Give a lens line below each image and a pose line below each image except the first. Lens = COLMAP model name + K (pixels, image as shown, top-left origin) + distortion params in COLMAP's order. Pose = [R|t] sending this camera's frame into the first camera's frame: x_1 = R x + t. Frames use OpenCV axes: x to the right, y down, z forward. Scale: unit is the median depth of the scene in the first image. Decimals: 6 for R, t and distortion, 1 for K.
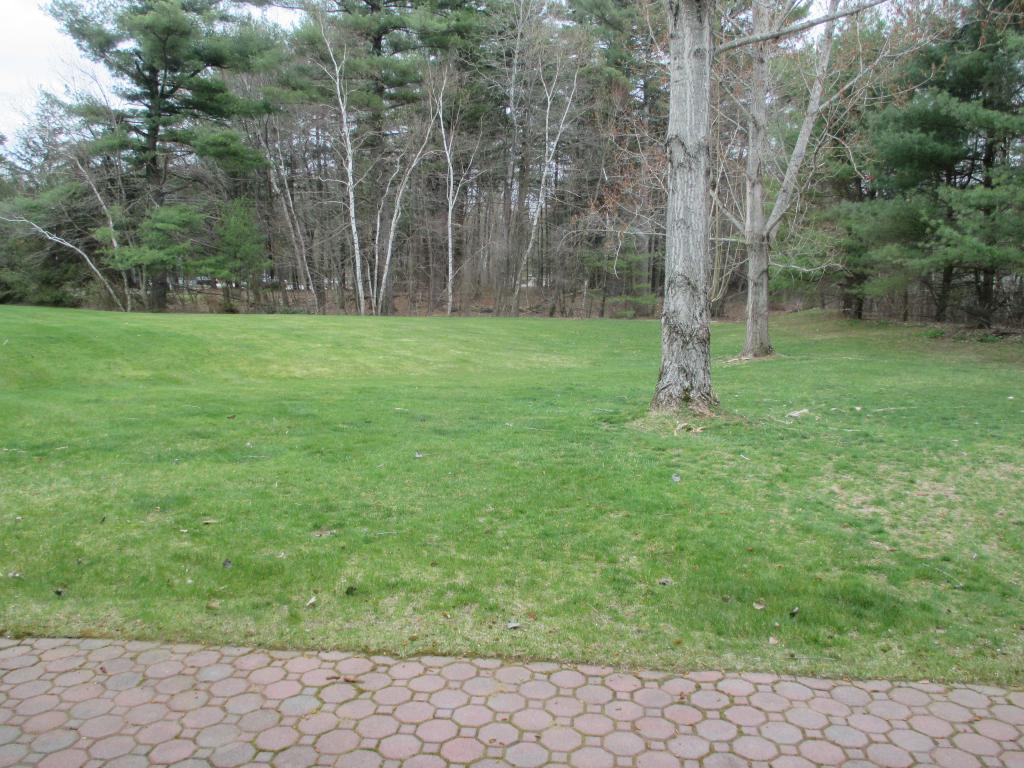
lens RADIAL K [[849.9, 0, 512.0], [0, 849.9, 384.0], [0, 0, 1]] dist [-0.047838, 0.001562]
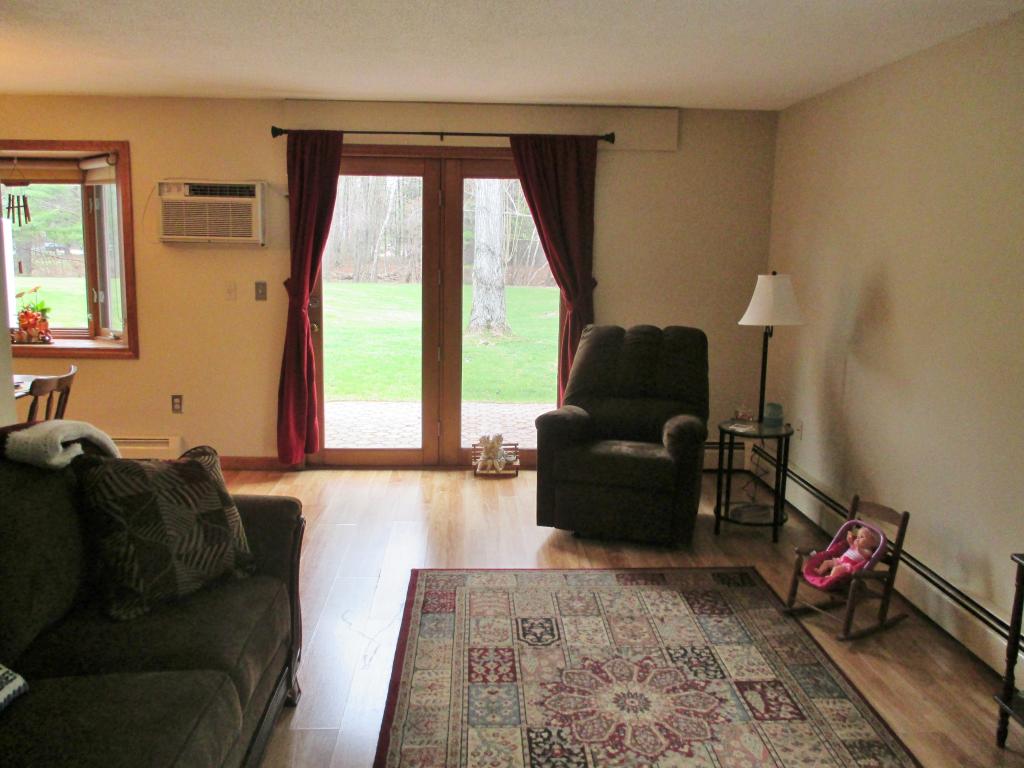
lens RADIAL K [[849.9, 0, 512.0], [0, 849.9, 384.0], [0, 0, 1]] dist [-0.047838, 0.001562]
pose [[0.986649, -0.011795, 0.162434, 0.000185], [0.006293, 0.999390, 0.034343, 0.015381], [-0.162740, -0.032863, 0.986122, -0.113146]]
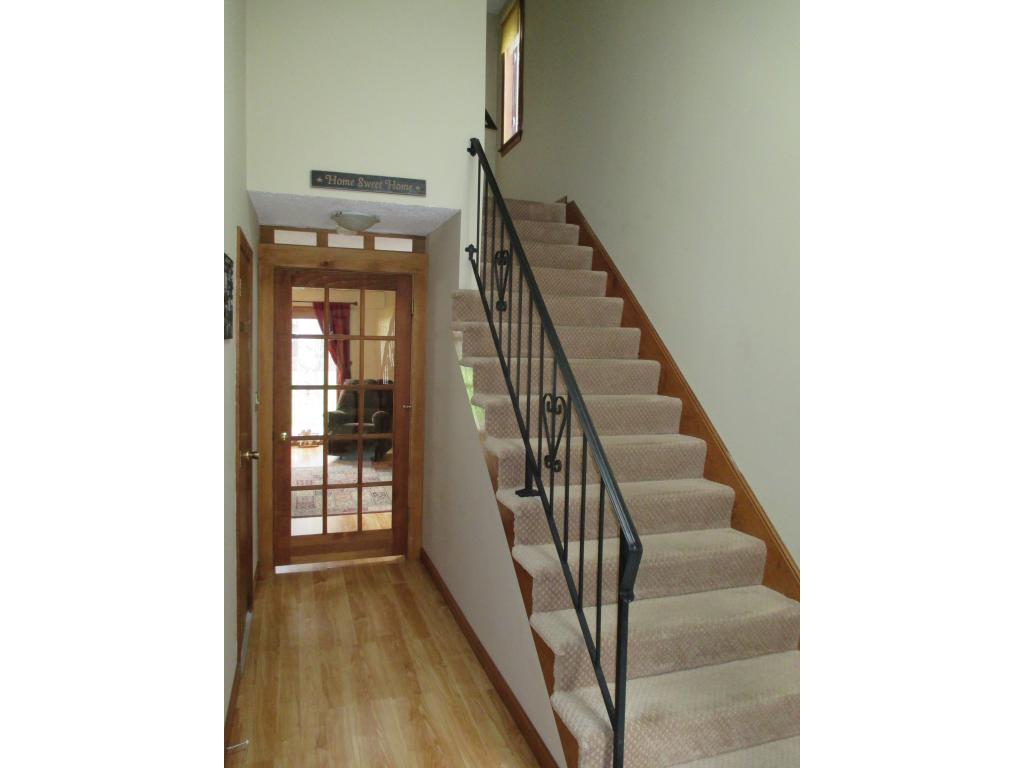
lens RADIAL K [[849.9, 0, 512.0], [0, 849.9, 384.0], [0, 0, 1]] dist [-0.047838, 0.001562]
pose [[0.935123, -0.004143, 0.354300, -0.055110], [0.033415, 0.996506, -0.076542, 0.076183], [-0.352745, 0.083415, 0.931994, -0.599471]]
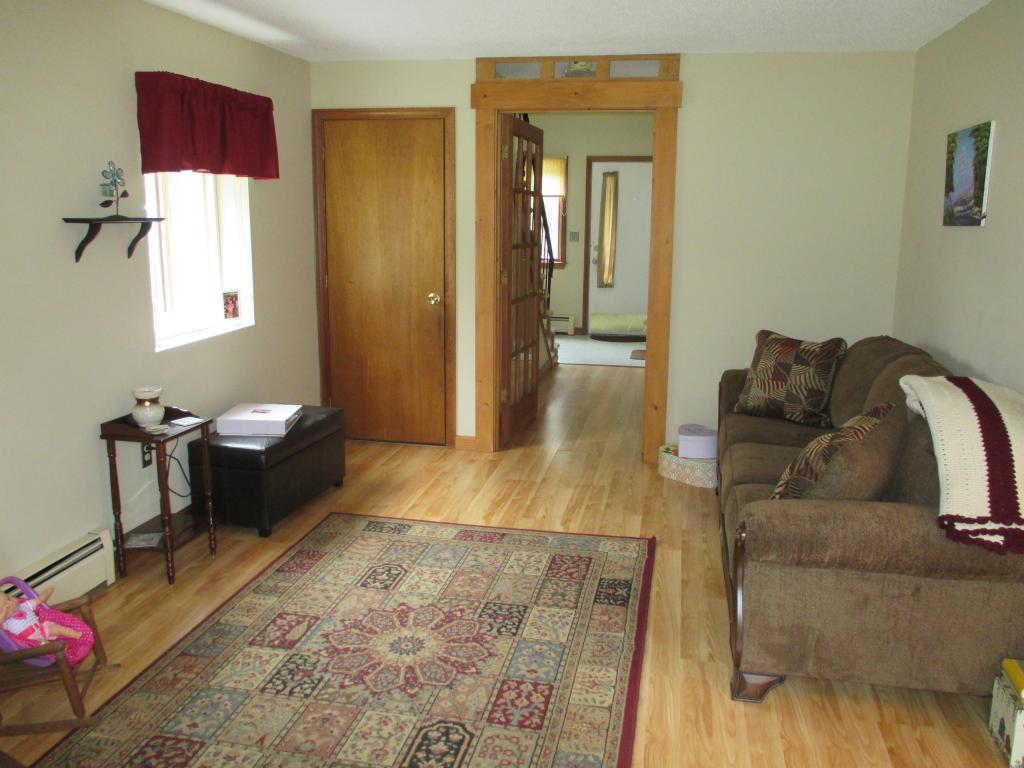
lens RADIAL K [[849.9, 0, 512.0], [0, 849.9, 384.0], [0, 0, 1]] dist [-0.047838, 0.001562]
pose [[-0.996424, -0.028225, 0.079644, 0.046888], [-0.000317, 0.943805, 0.330504, -0.110584], [-0.084496, 0.329296, -0.940438, 0.815255]]
